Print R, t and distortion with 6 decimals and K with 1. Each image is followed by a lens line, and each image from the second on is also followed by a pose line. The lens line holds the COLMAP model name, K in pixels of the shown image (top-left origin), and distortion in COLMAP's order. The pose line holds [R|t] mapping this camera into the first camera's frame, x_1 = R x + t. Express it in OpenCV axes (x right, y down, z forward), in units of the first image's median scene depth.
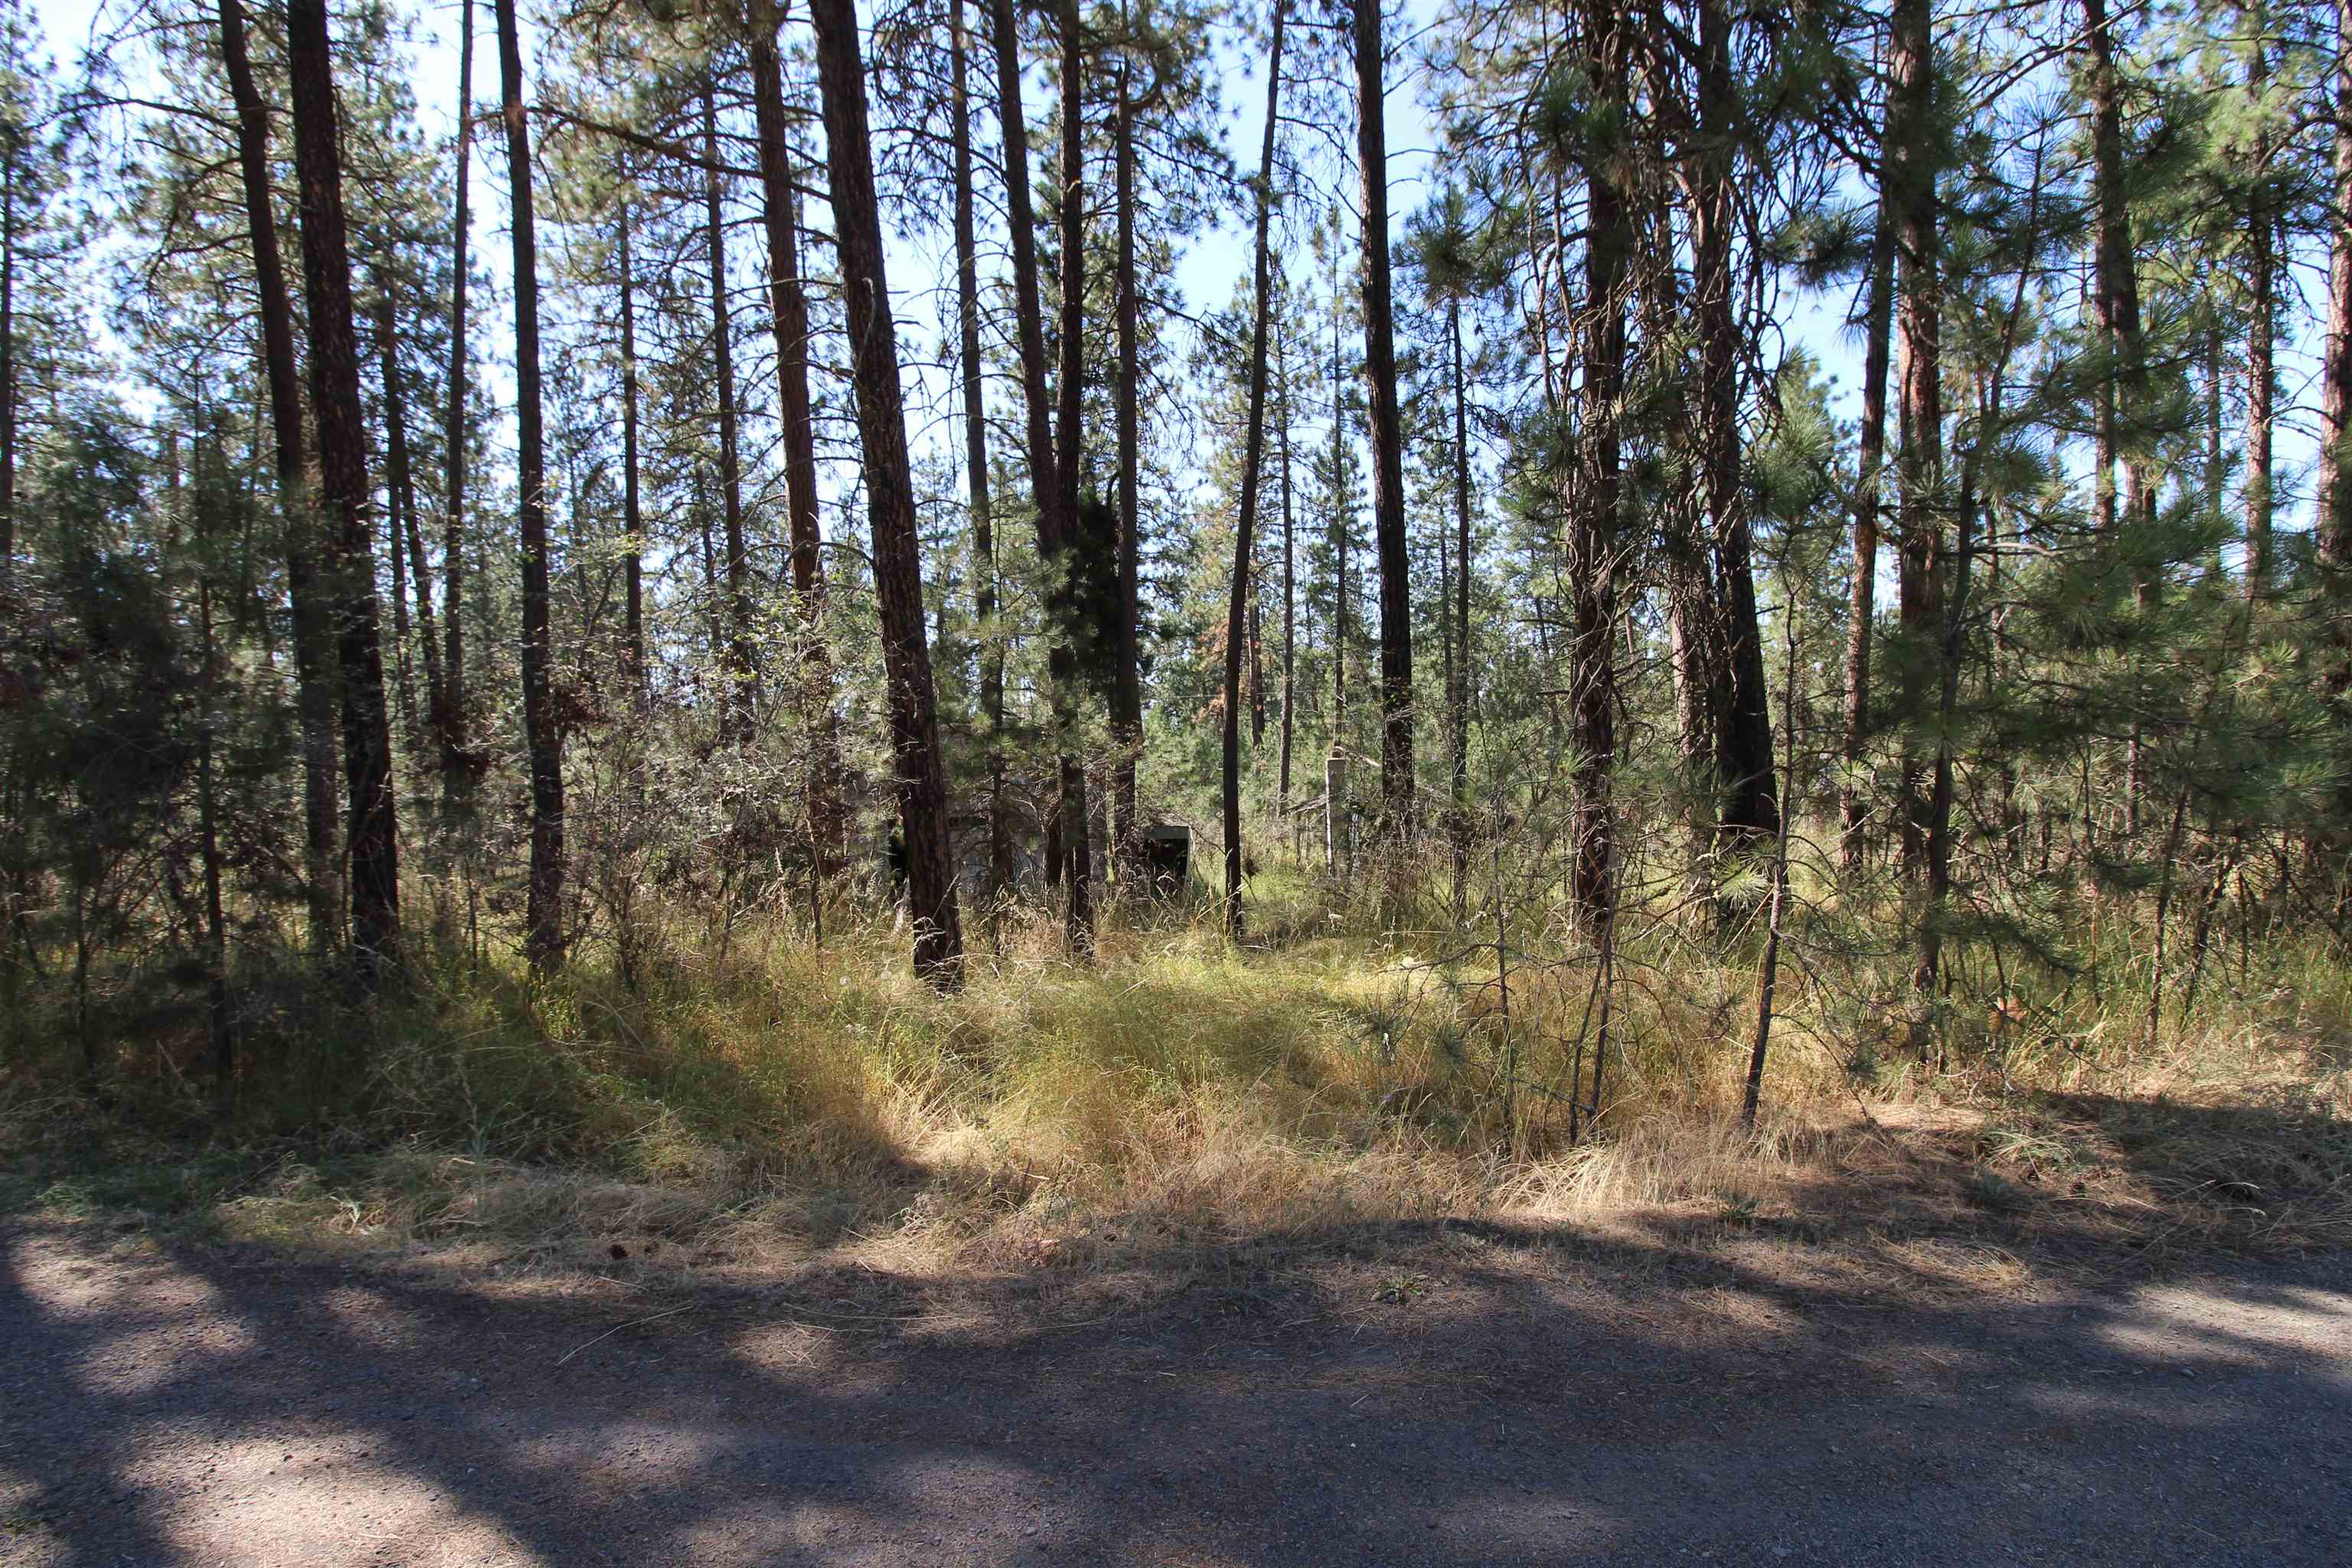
lens RADIAL K [[1081.4, 0, 1189.0], [0, 1081.4, 767.8], [0, 0, 1]] dist [0.012328, -0.018512]
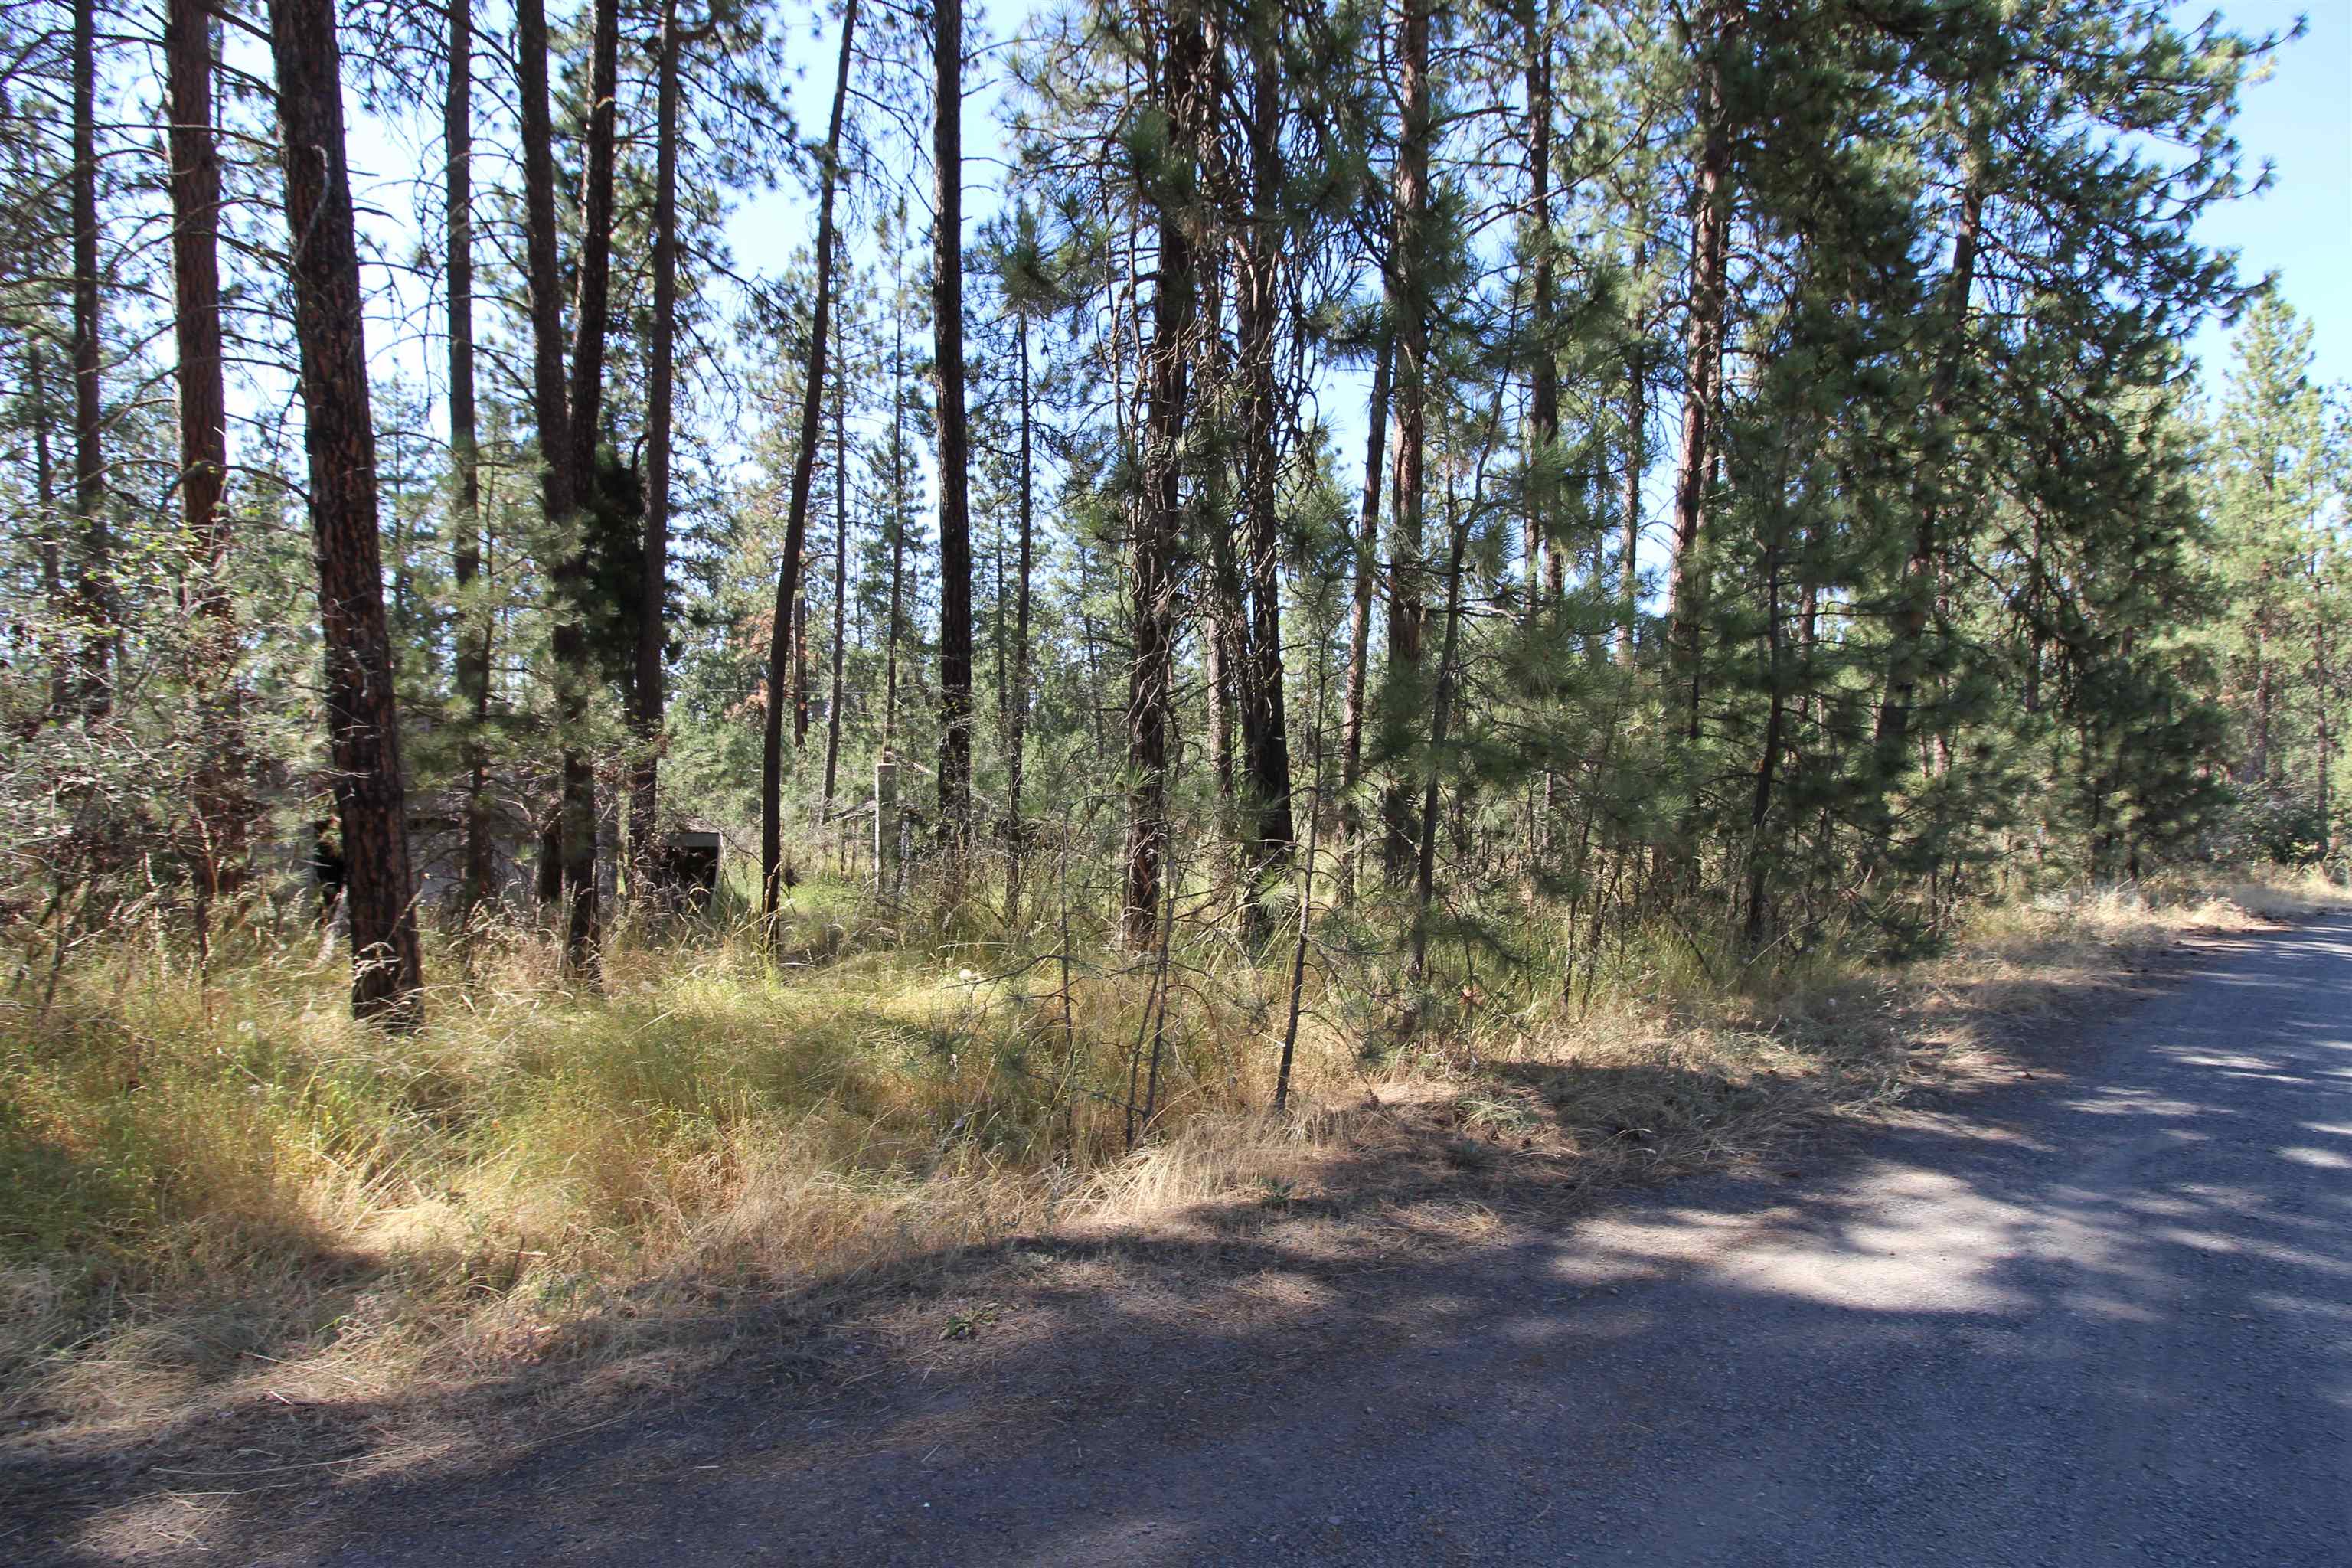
lens RADIAL K [[1080.2, 0, 1182.9], [0, 1080.2, 773.1], [0, 0, 1]] dist [0.003554, -0.013659]
pose [[0.917150, 0.031882, 0.397265, -0.007256], [-0.031119, 0.999481, -0.008368, -0.000937], [-0.397325, -0.004688, 0.917666, 0.012728]]
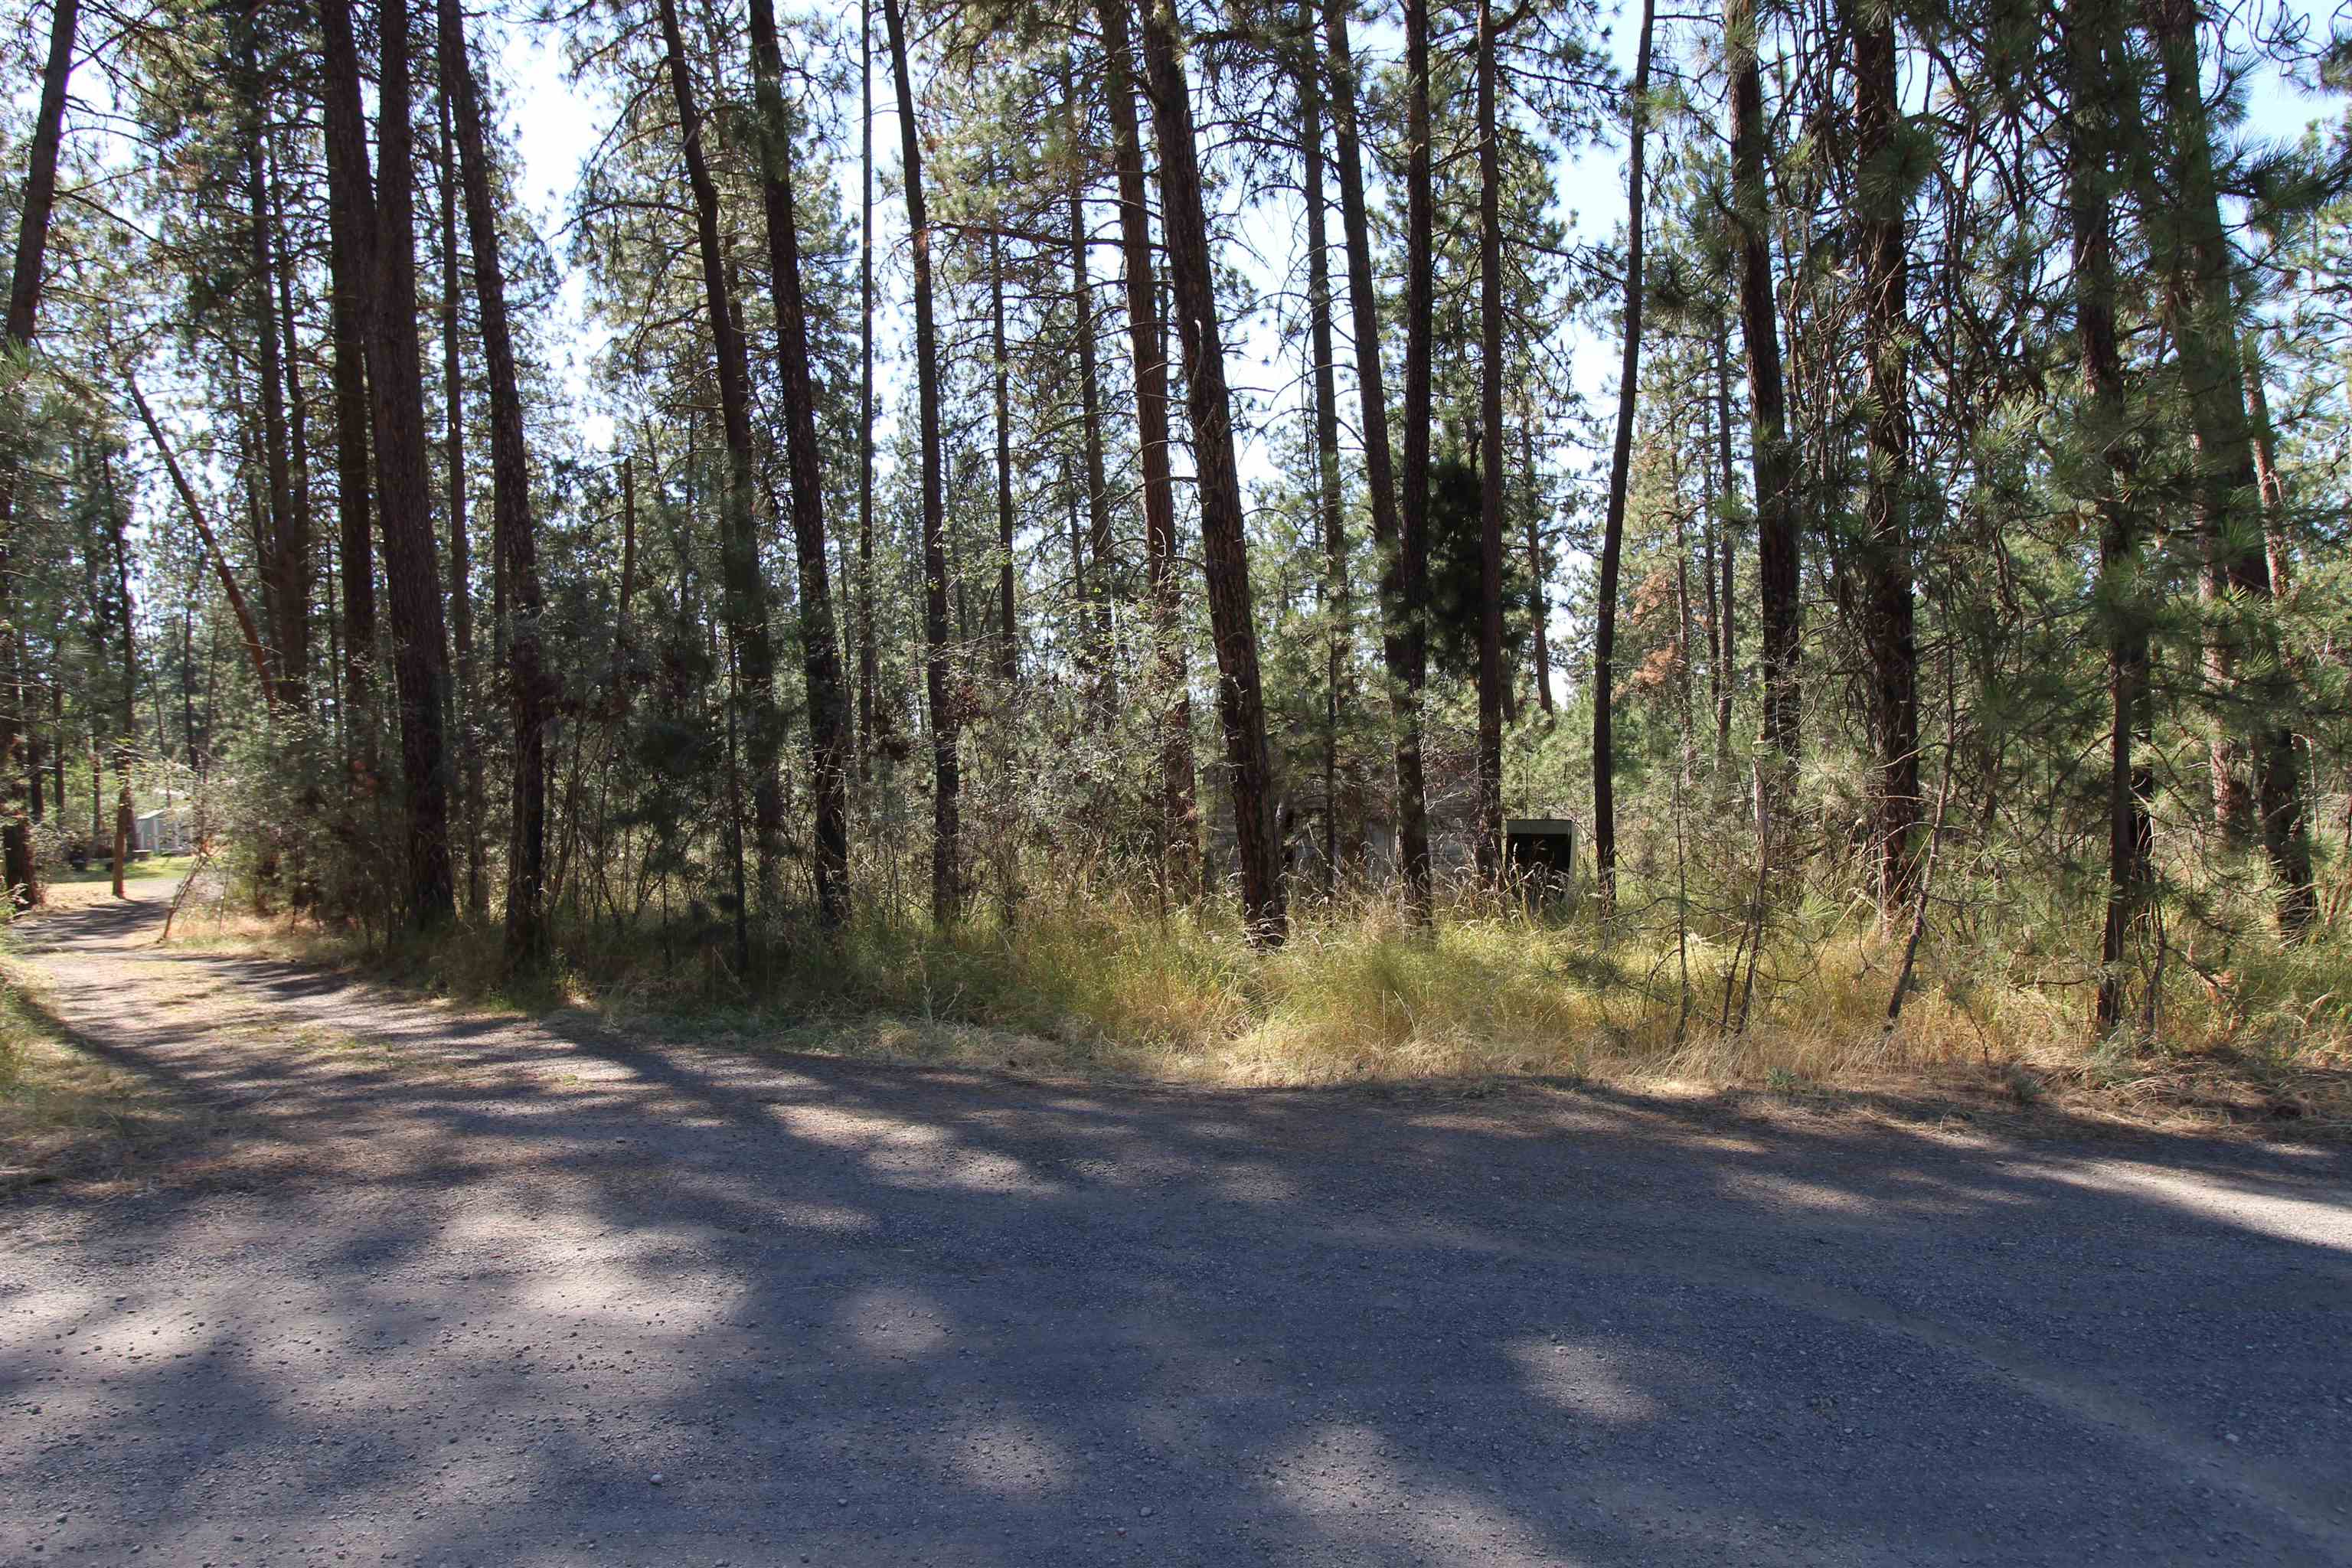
lens RADIAL K [[1353.7, 0, 1179.7], [0, 1353.7, 756.7], [0, 0, 1]] dist [-0.002381, -0.004046]
pose [[0.941490, -0.009213, -0.336916, 0.111260], [0.008665, 0.999958, -0.003131, 0.004518], [0.336930, 0.000028, 0.941530, -0.236607]]
